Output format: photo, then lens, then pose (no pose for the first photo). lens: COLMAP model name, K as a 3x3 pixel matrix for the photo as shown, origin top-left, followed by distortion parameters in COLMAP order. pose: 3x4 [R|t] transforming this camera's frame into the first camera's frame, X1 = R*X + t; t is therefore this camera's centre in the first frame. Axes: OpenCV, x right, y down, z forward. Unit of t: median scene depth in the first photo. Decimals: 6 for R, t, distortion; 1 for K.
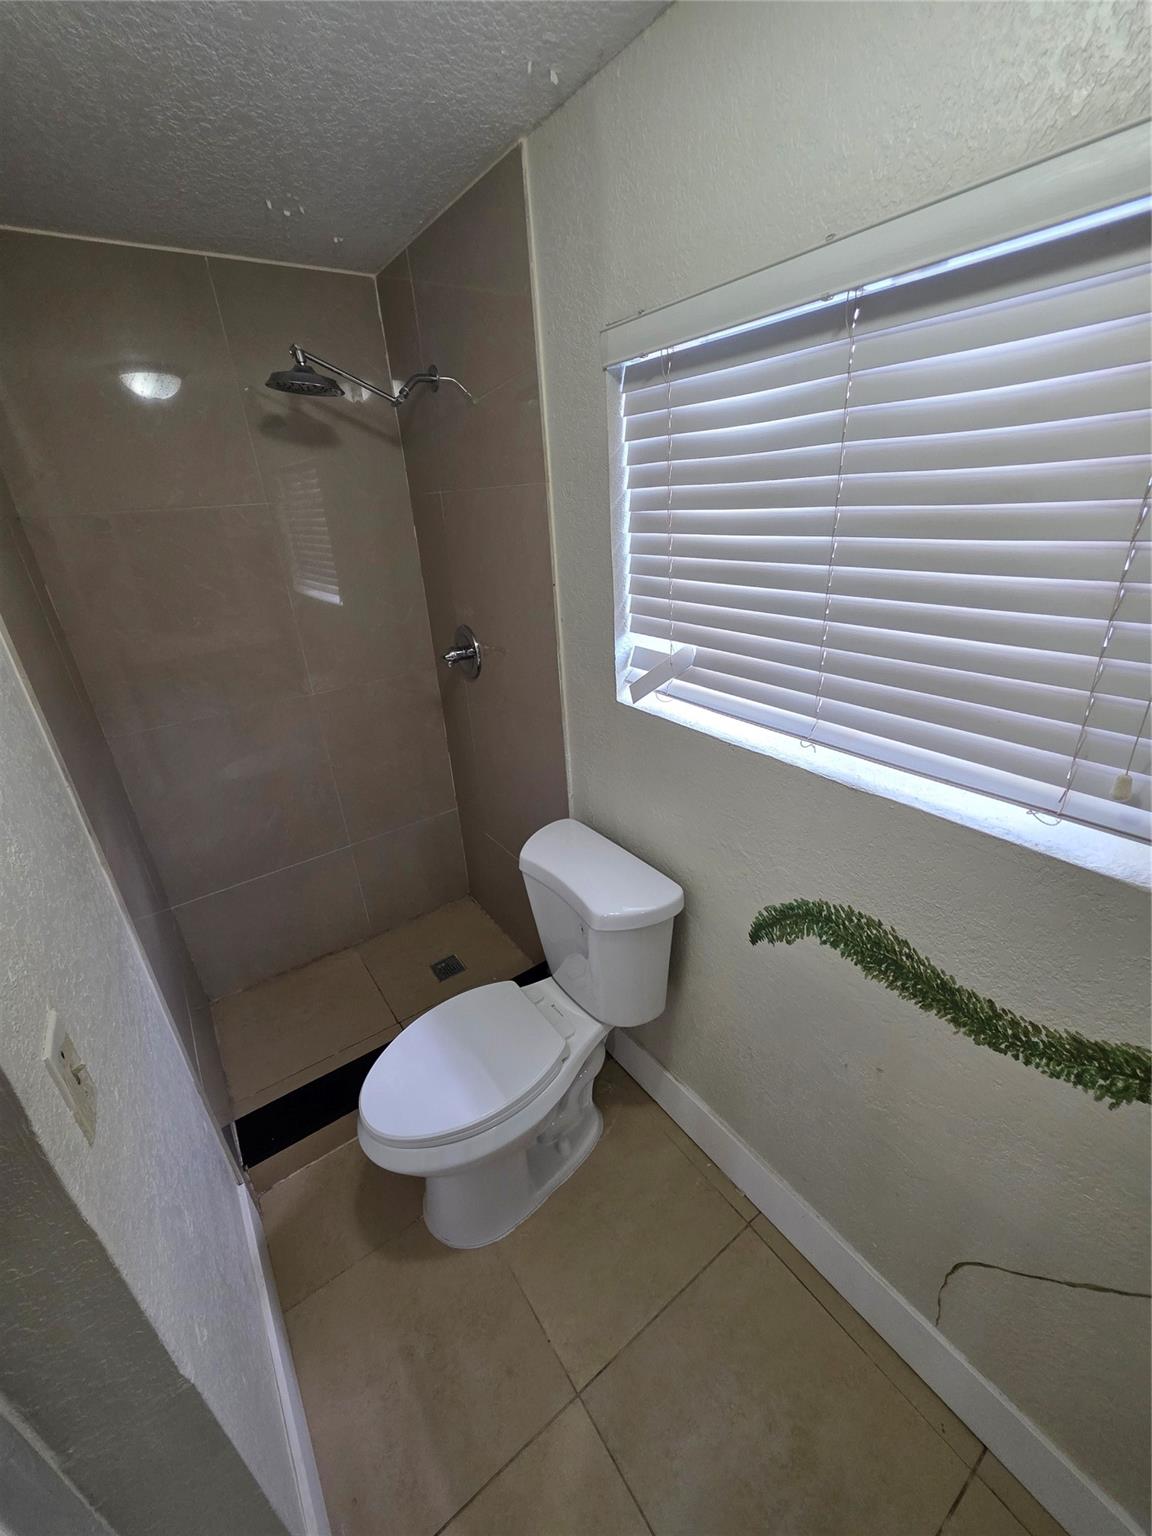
lens RADIAL K [[616.2, 0, 579.0], [0, 616.2, 758.8], [0, 0, 1]] dist [0.000498, 0.000140]
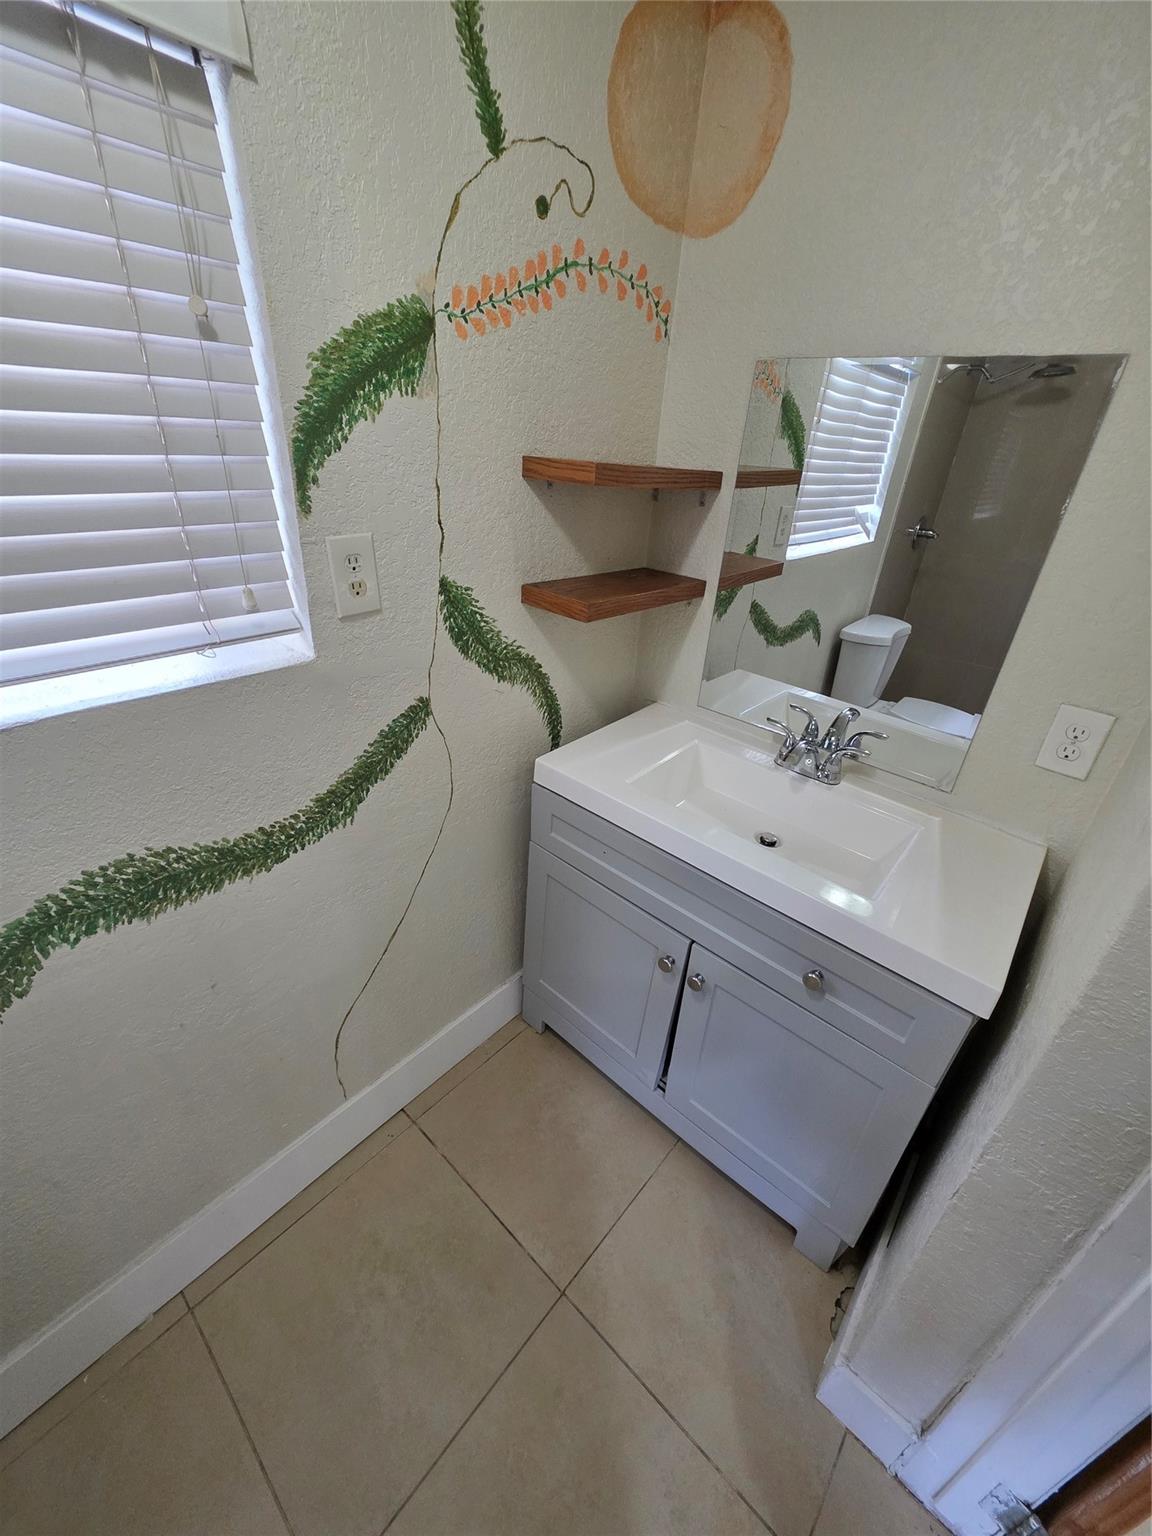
lens RADIAL K [[613.7, 0, 579.1], [0, 613.7, 763.7], [0, 0, 1]] dist [0.000388, 0.000262]
pose [[-0.227732, -0.411805, 0.882358, -0.330900], [0.344714, 0.813388, 0.468585, -0.022062], [-0.910665, 0.410872, -0.043280, 0.386375]]
